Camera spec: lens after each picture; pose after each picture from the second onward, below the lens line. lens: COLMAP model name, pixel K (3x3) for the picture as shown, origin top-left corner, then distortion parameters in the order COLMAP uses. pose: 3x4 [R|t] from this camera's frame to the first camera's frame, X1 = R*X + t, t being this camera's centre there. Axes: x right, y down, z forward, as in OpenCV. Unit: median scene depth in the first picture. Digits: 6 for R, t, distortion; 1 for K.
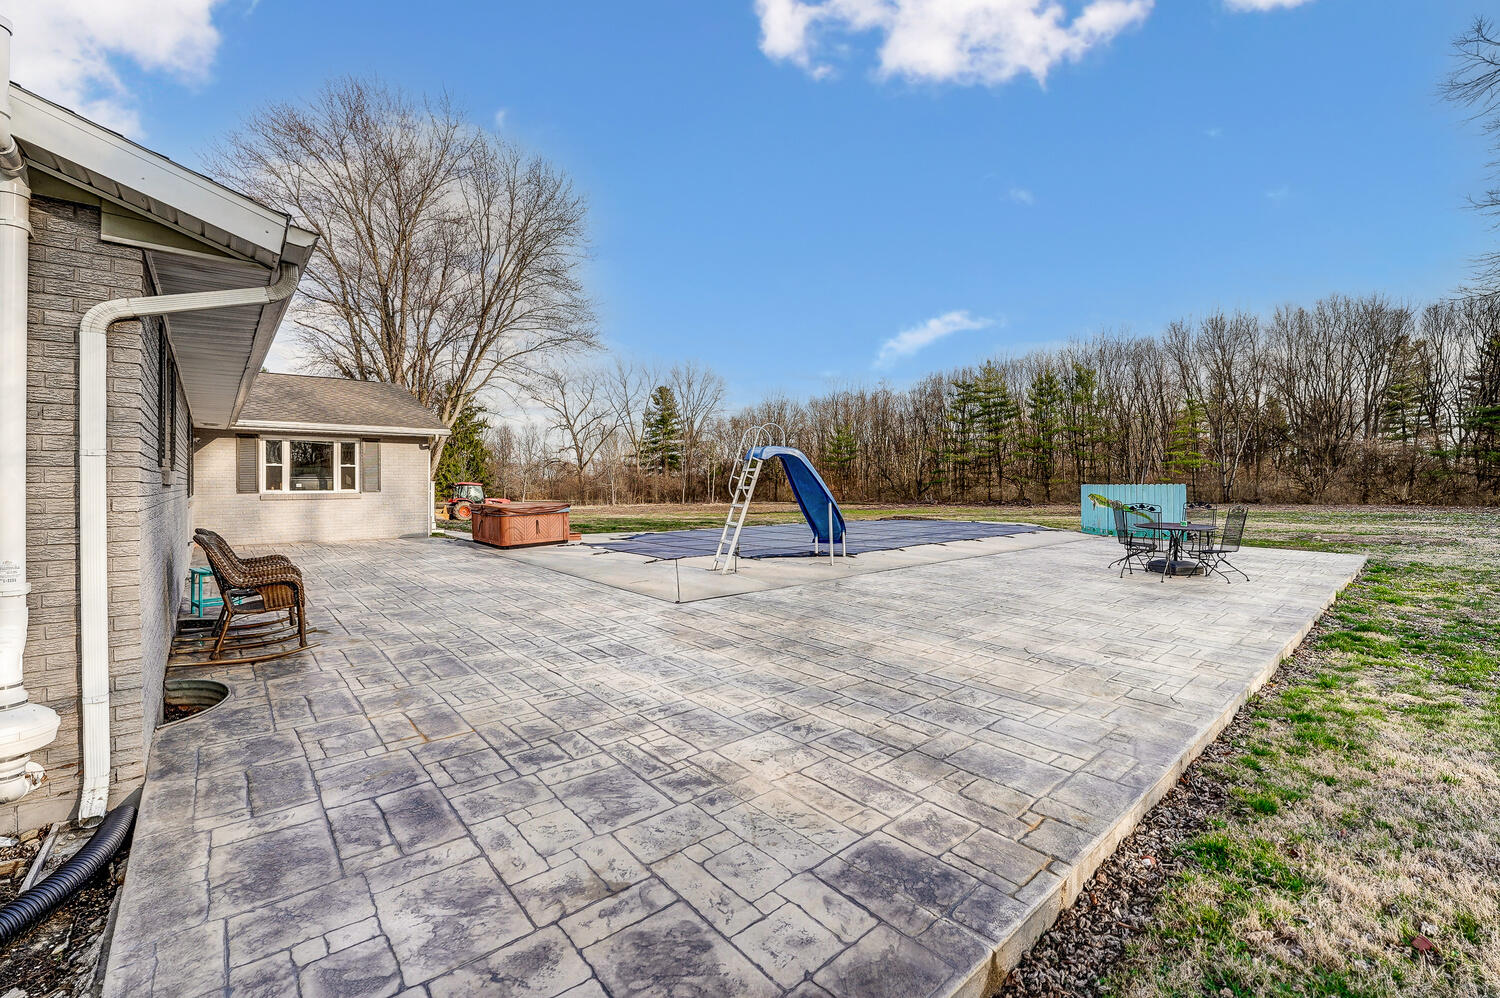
lens RADIAL K [[613.1, 0, 753.1], [0, 613.1, 492.5], [0, 0, 1]] dist [-0.029926, 0.000001]
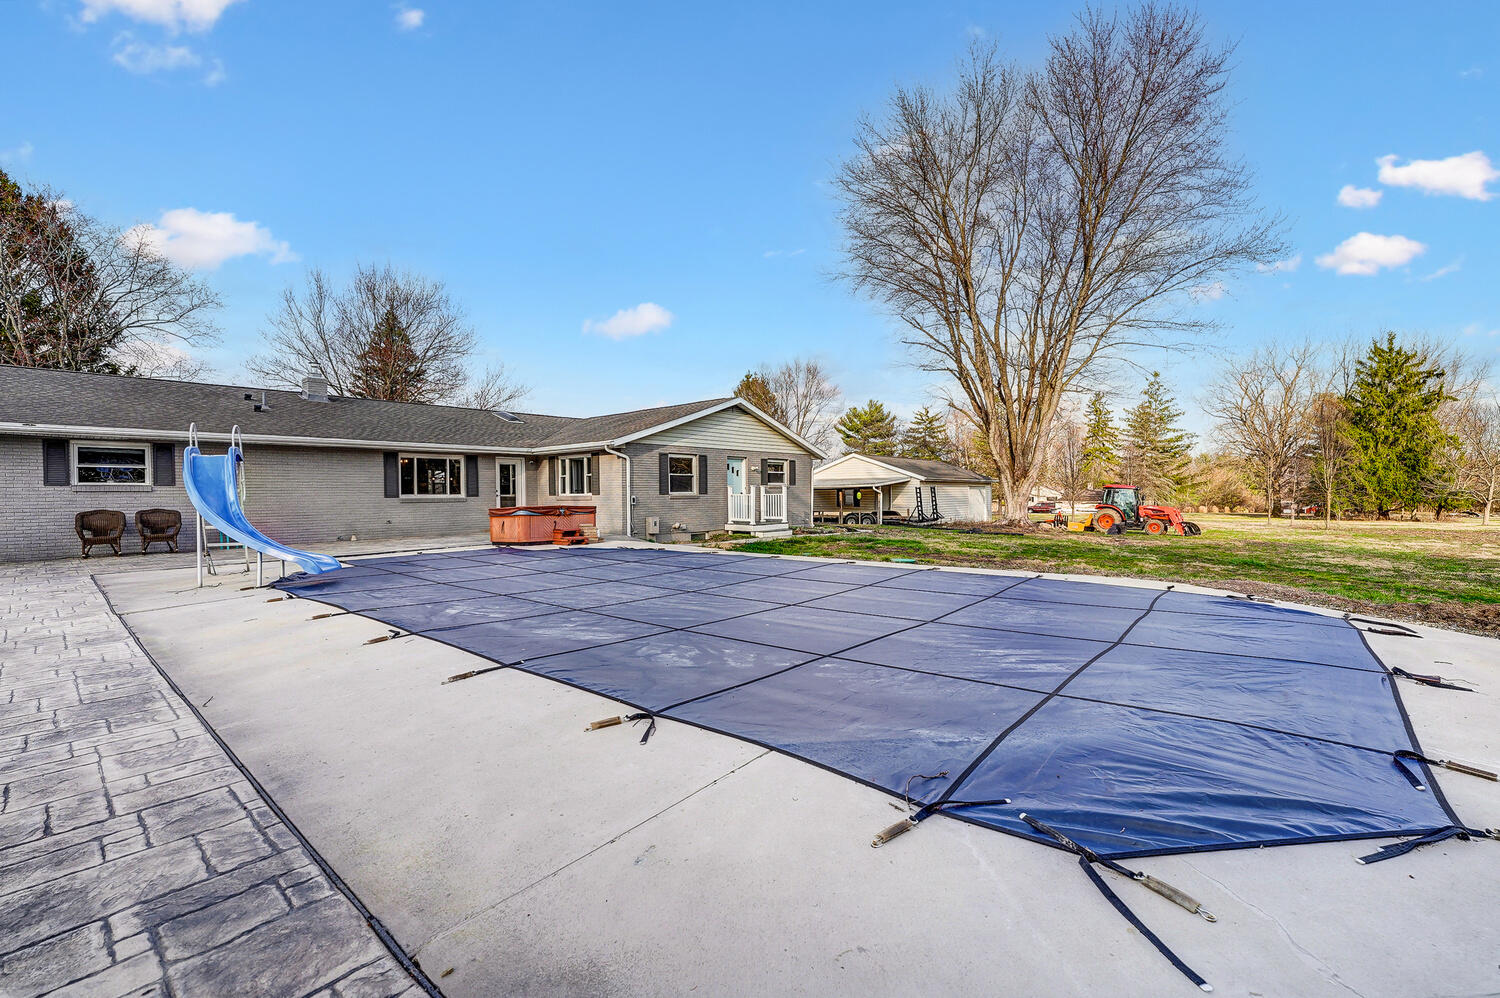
lens RADIAL K [[632.1, 0, 750.0], [0, 632.1, 499.0], [0, 0, 1]] dist [-0.025938, 0.000168]
pose [[0.140500, 0.009249, -0.990037, 0.775532], [-0.007655, 0.999937, 0.008255, -0.006814], [0.990051, 0.006419, 0.140562, 1.217357]]
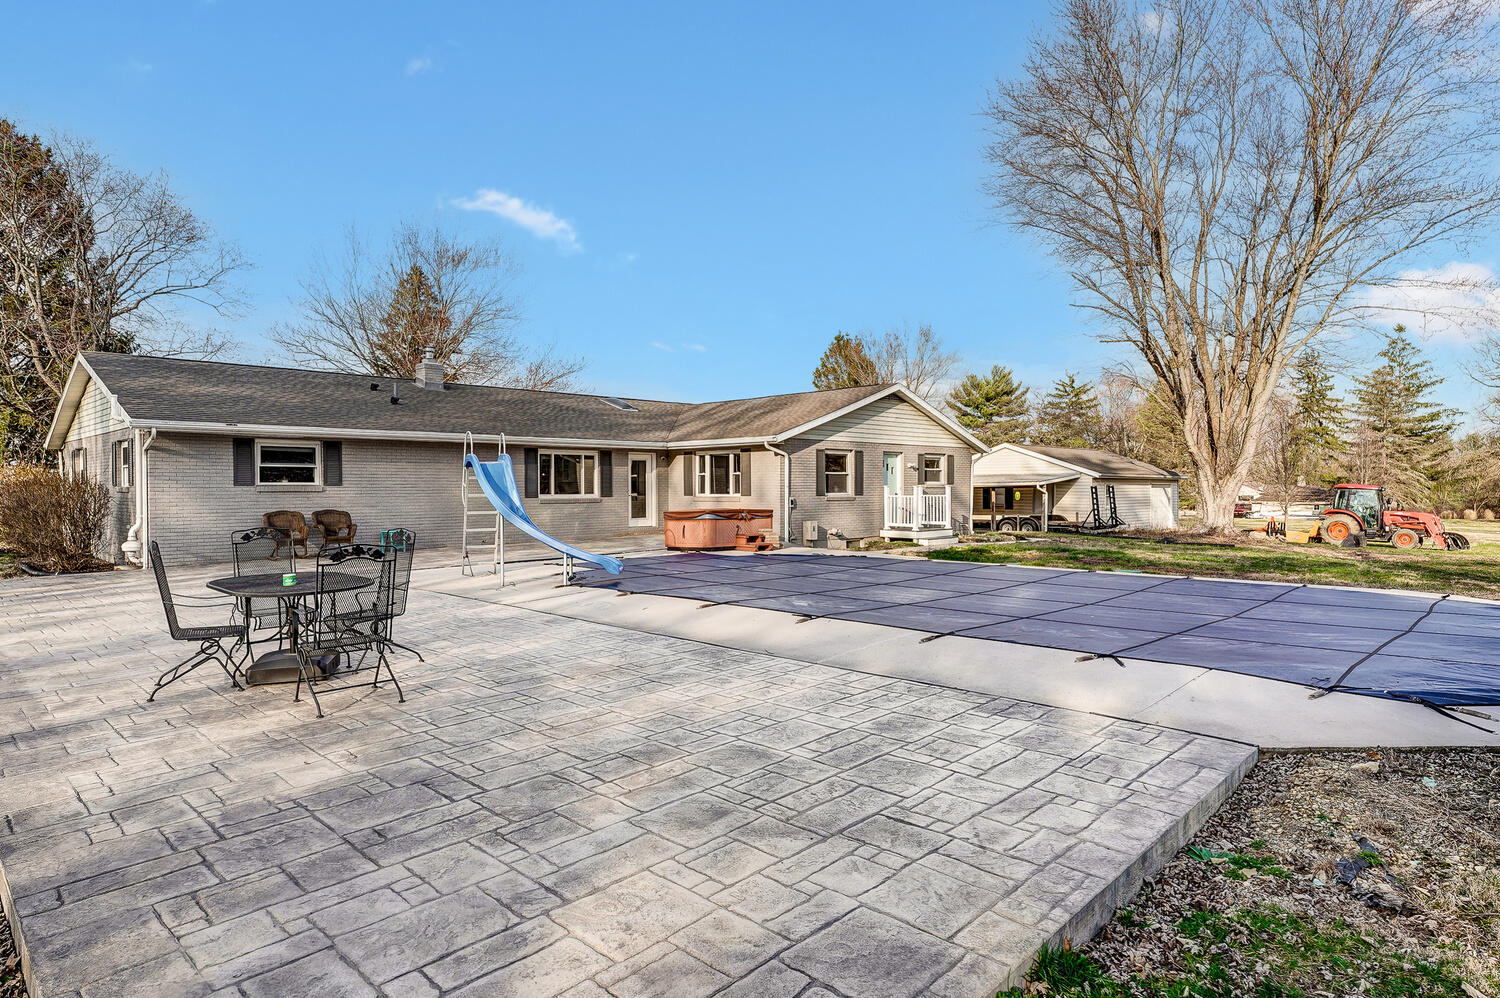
lens RADIAL K [[849.3, 0, 752.5], [0, 849.3, 491.8], [0, 0, 1]] dist [0.003068, 0.001121]
pose [[0.069933, 0.006828, -0.997528, 1.021434], [-0.013088, 0.999897, 0.005926, -0.019846], [0.997466, 0.012642, 0.070015, 0.968081]]
